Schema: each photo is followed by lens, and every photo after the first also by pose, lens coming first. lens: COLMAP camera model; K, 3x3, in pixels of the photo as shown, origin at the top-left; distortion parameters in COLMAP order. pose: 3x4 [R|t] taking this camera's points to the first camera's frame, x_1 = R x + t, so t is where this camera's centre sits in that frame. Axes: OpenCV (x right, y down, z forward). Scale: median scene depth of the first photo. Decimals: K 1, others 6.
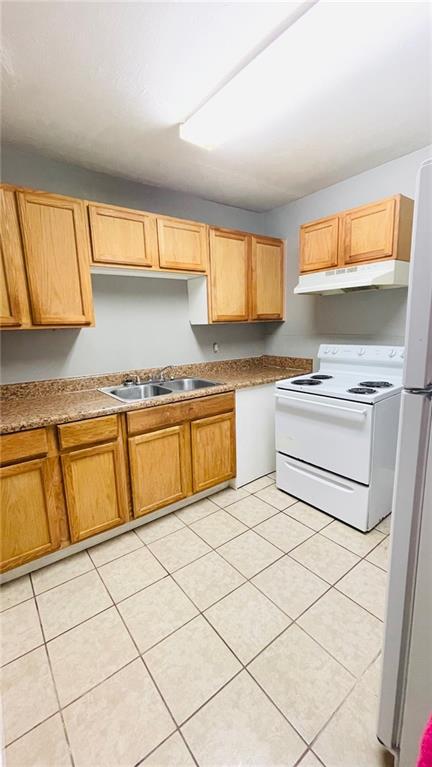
lens RADIAL K [[311.5, 0, 216.1], [0, 311.5, 384.6], [0, 0, 1]] dist [0.000804, -0.000452]
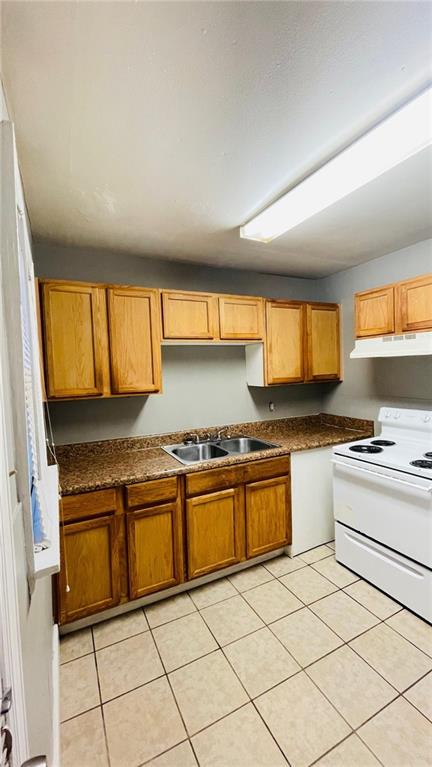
lens RADIAL K [[311.5, 0, 216.1], [0, 311.5, 384.2], [0, 0, 1]] dist [0.000804, -0.000452]
pose [[0.982580, 0.005120, -0.185772, 0.013802], [-0.030362, 0.990613, -0.133284, -0.078820], [0.183345, 0.136603, 0.973511, -0.069433]]
